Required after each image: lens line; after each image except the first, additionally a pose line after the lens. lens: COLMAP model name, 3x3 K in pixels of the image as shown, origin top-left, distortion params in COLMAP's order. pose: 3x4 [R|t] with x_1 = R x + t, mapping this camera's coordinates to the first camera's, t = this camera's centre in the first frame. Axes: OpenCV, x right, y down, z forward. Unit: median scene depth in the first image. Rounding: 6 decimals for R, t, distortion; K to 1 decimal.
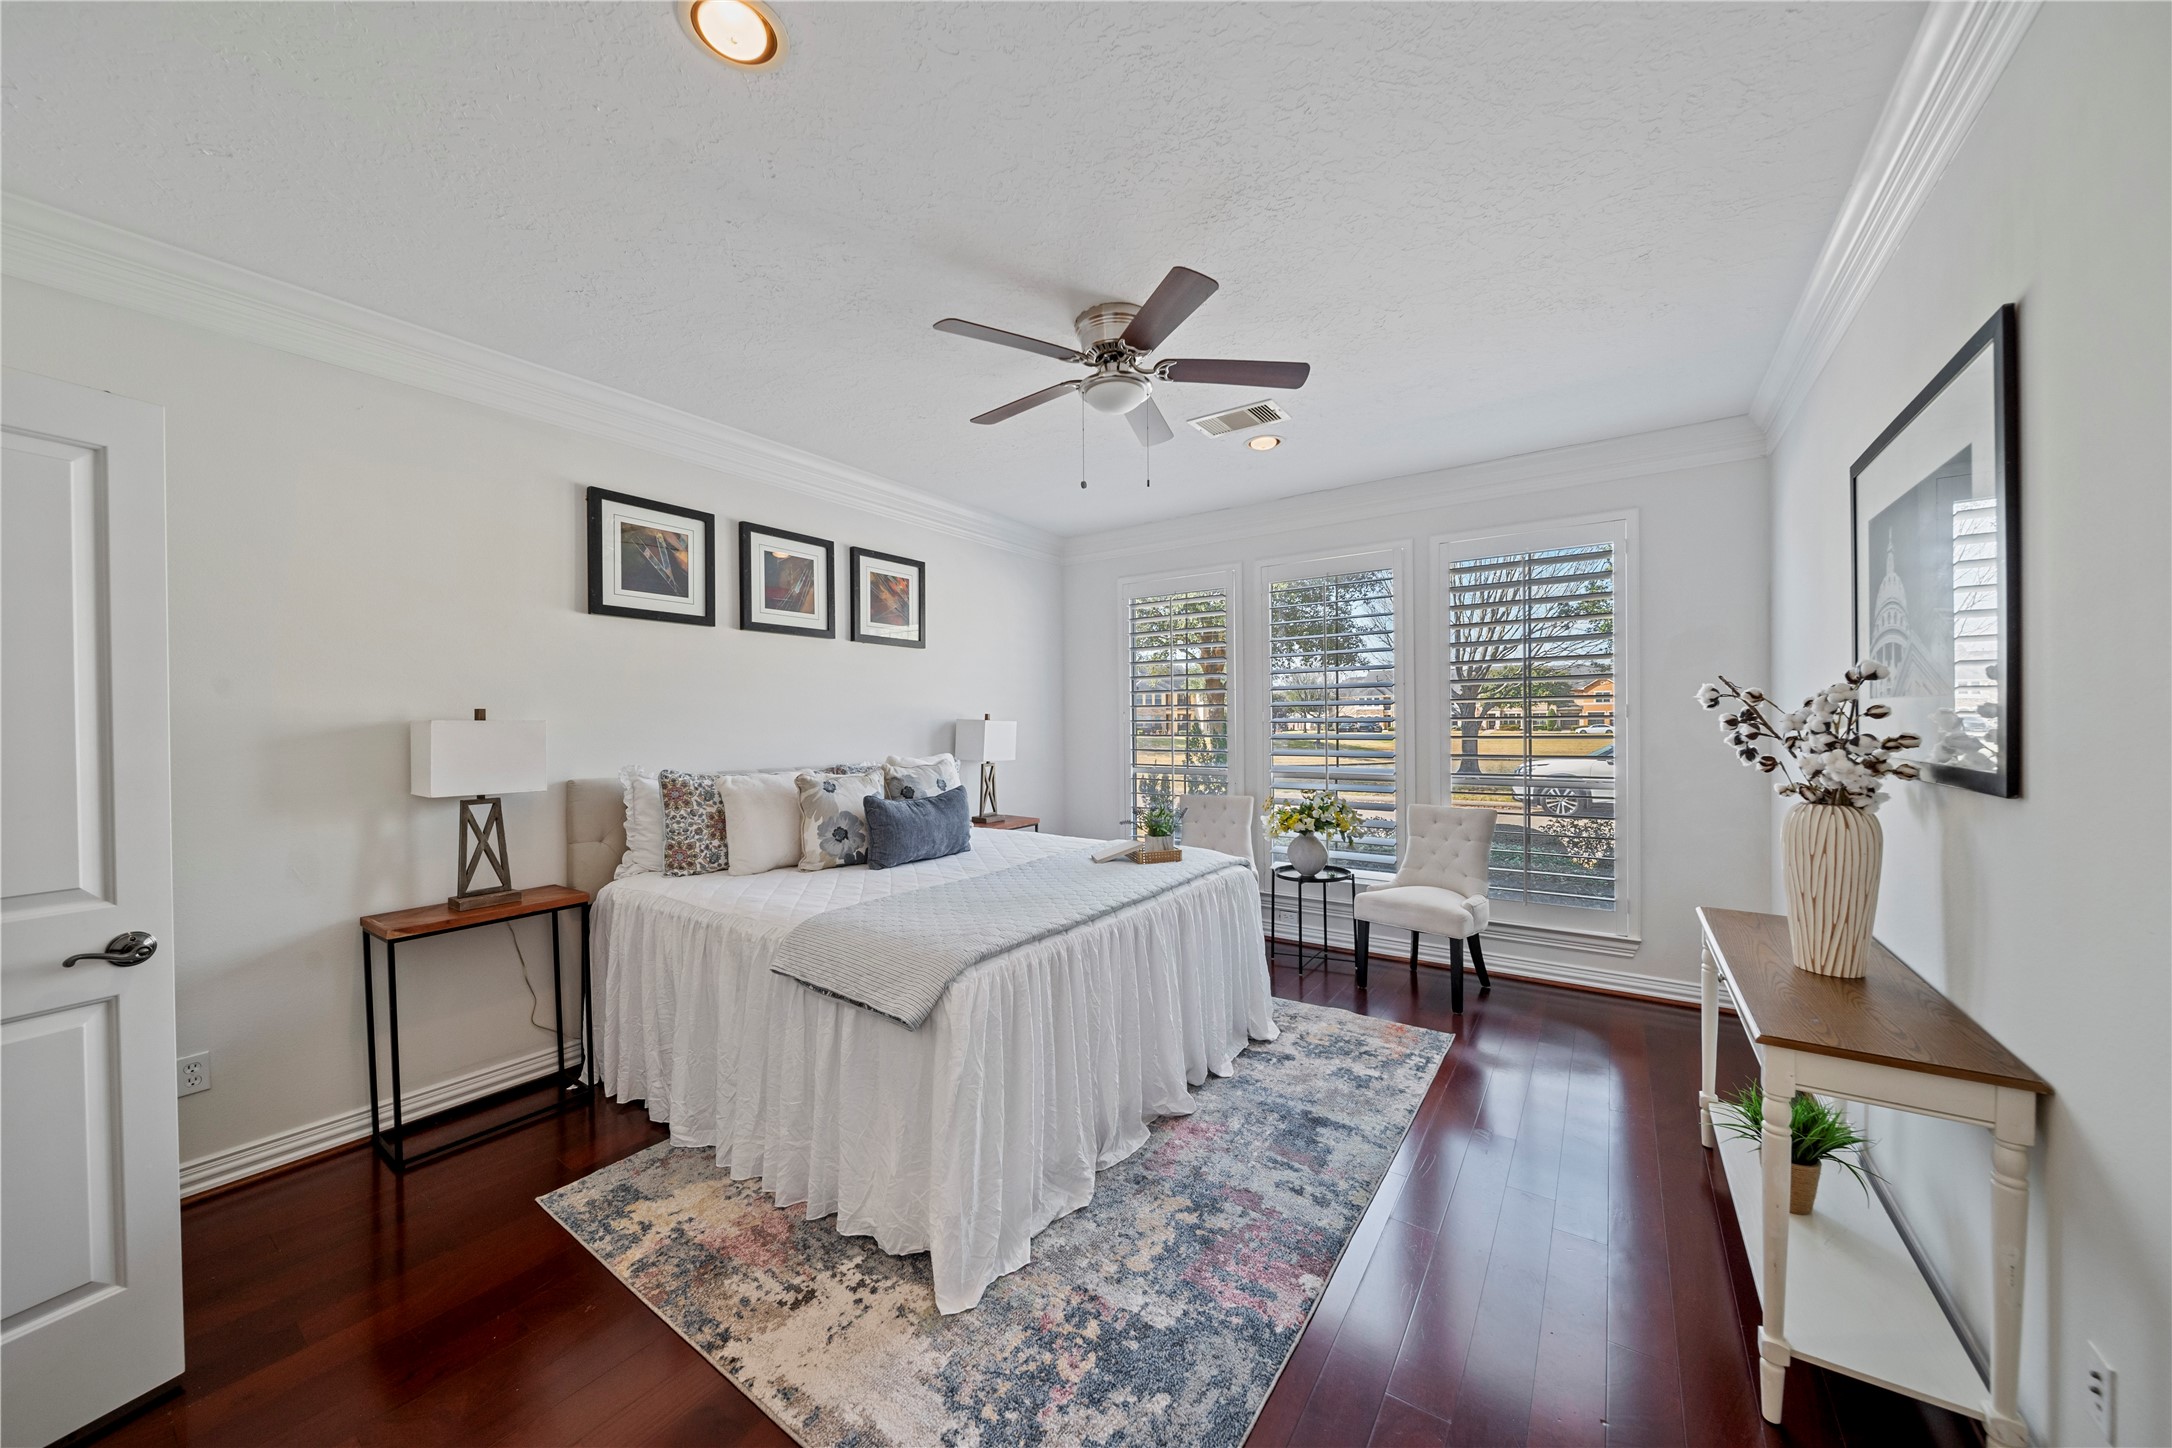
lens RADIAL K [[762.6, 0, 1090.4], [0, 762.6, 722.3], [0, 0, 1]] dist [-0.001189, -0.000924]
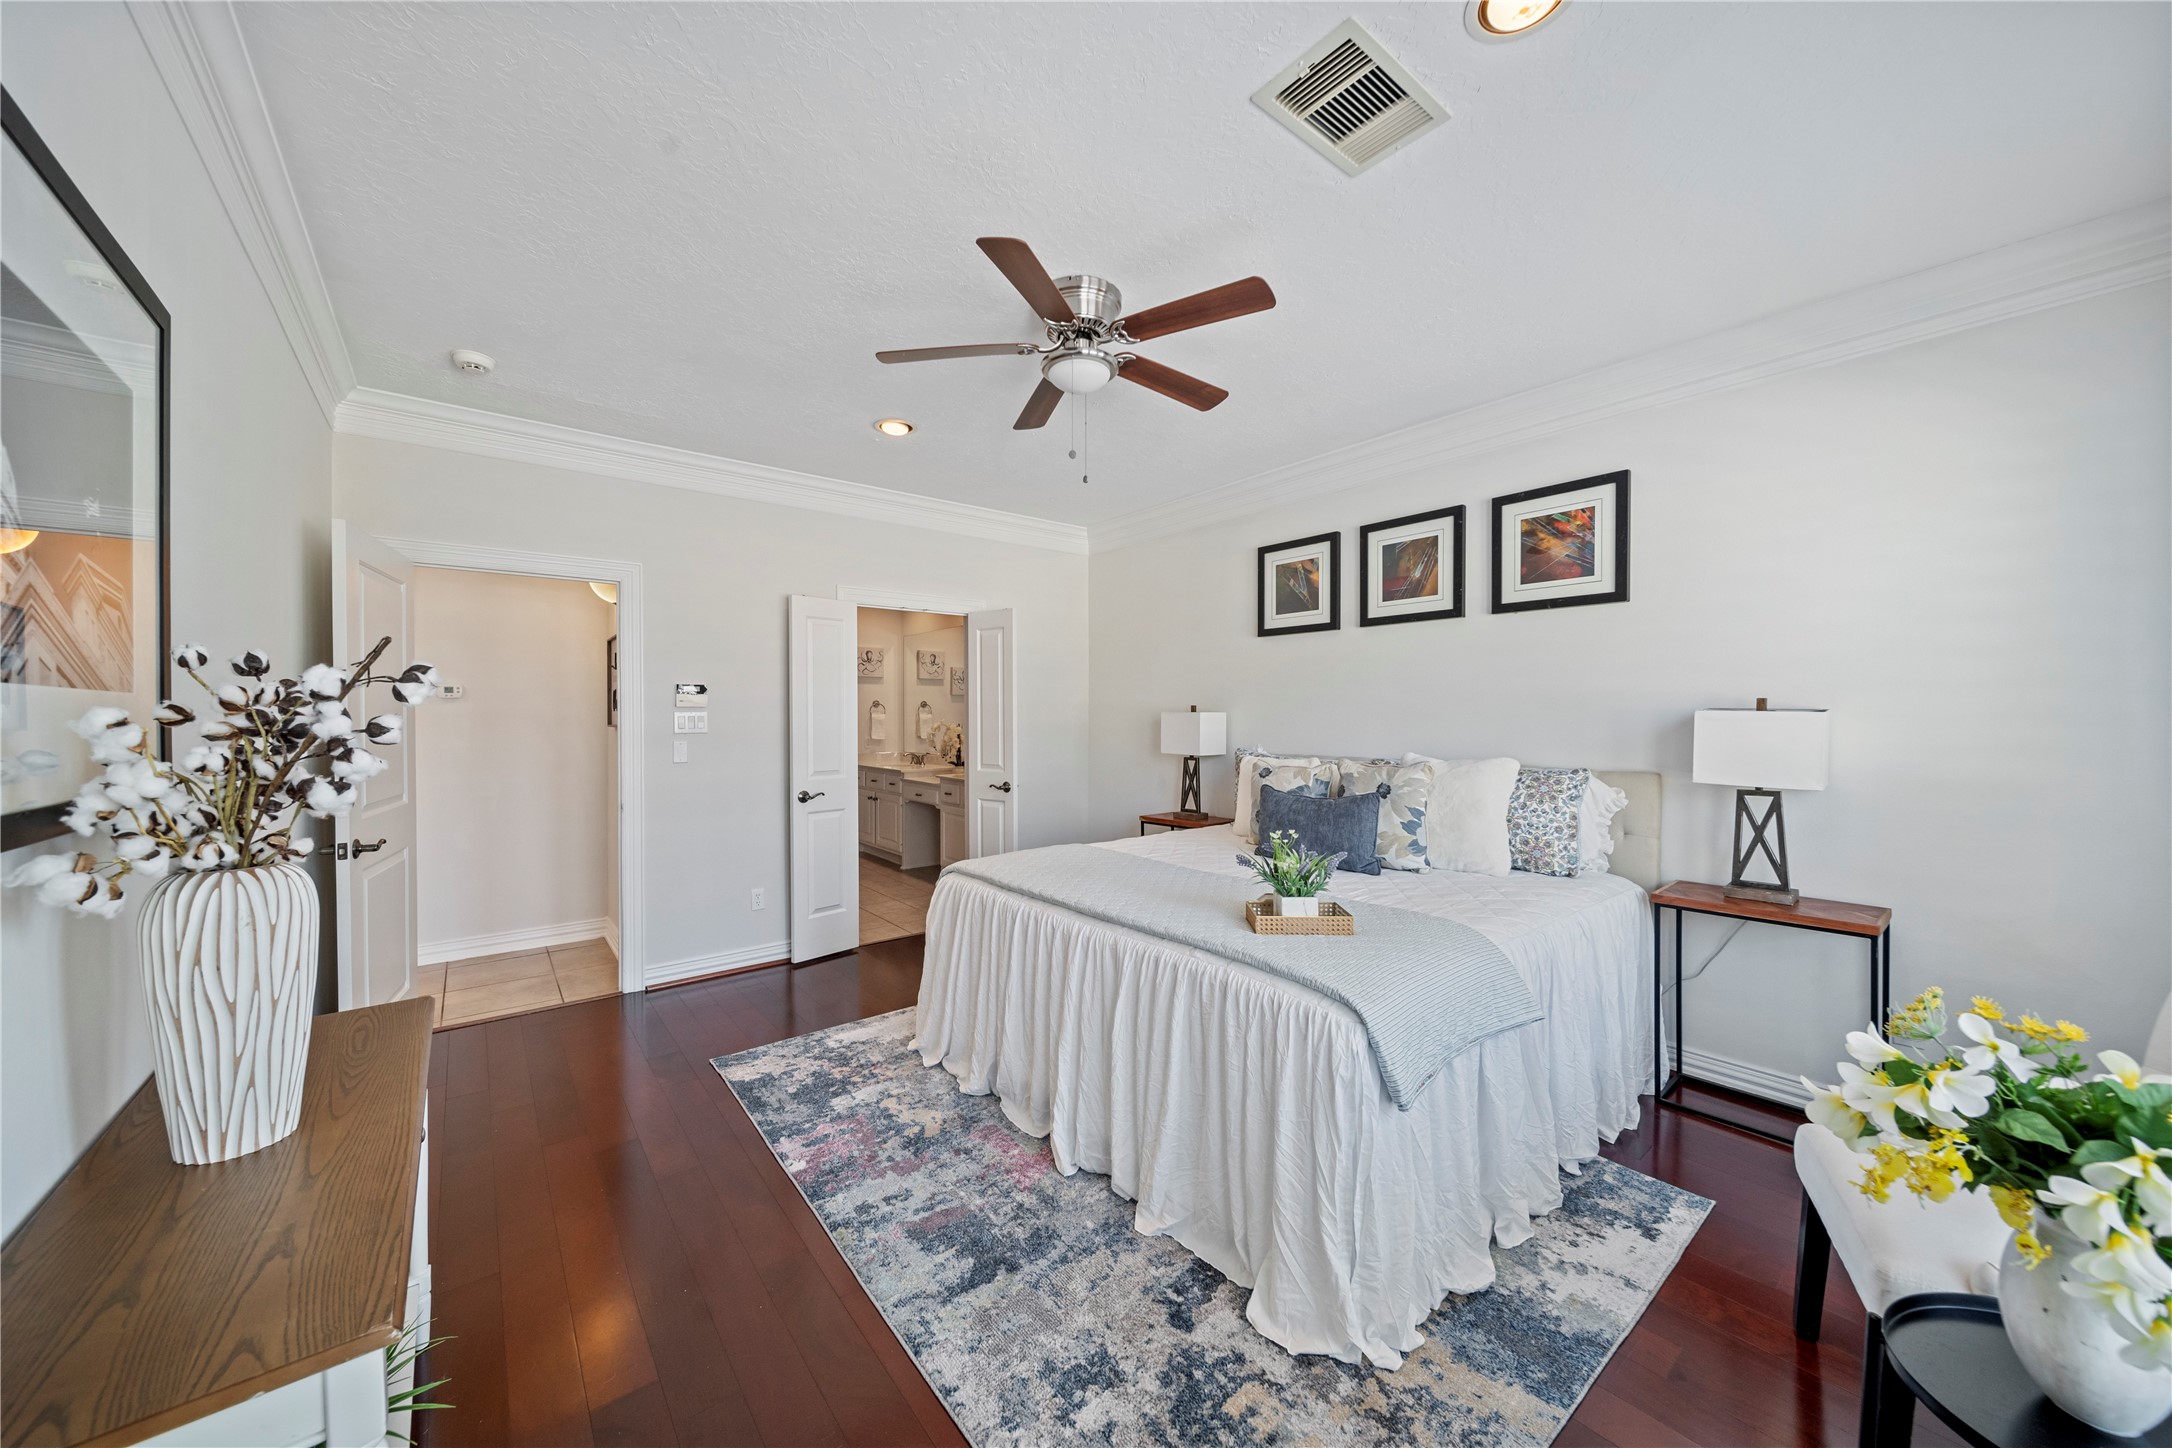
lens RADIAL K [[762.6, 0, 1090.3], [0, 762.6, 726.4], [0, 0, 1]] dist [-0.001189, -0.000924]
pose [[-0.283093, 0.024044, -0.958791, 0.725101], [0.004674, 0.999708, 0.023690, -0.009346], [0.959081, 0.002225, -0.283123, 0.984412]]
